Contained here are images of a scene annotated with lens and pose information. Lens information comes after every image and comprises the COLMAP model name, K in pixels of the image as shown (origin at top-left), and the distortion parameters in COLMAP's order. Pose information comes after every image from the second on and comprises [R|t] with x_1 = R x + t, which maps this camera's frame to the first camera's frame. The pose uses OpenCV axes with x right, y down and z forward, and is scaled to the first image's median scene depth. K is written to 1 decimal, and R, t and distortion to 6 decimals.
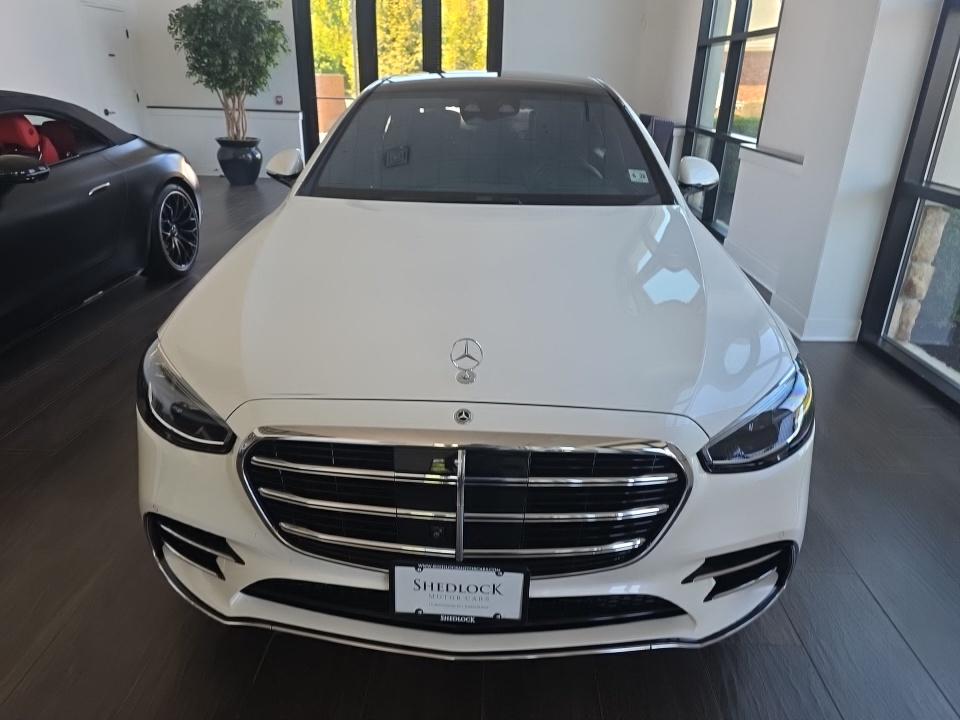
lens RADIAL K [[665.8, 0, 480.0], [0, 665.8, 360.0], [0, 0, 1]] dist [0.041211, -0.006326]
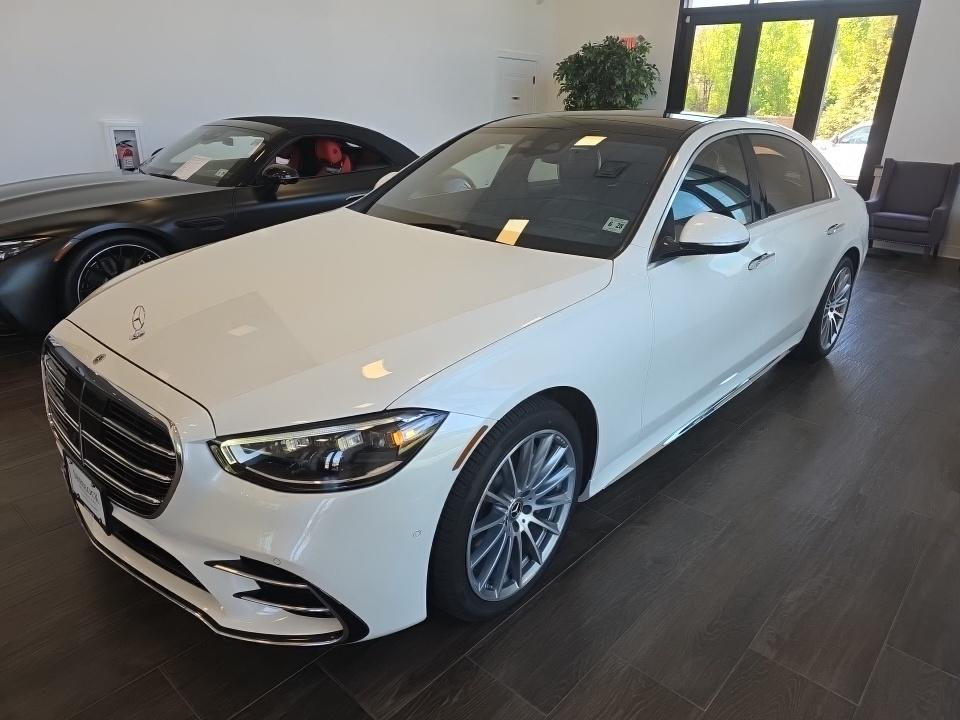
lens RADIAL K [[665.8, 0, 480.0], [0, 665.8, 360.0], [0, 0, 1]] dist [0.041211, -0.006326]
pose [[0.776513, 0.241505, -0.581982, 0.451097], [-0.271537, 0.961725, 0.036787, -0.056420], [0.568590, 0.129464, 0.812369, 0.116715]]
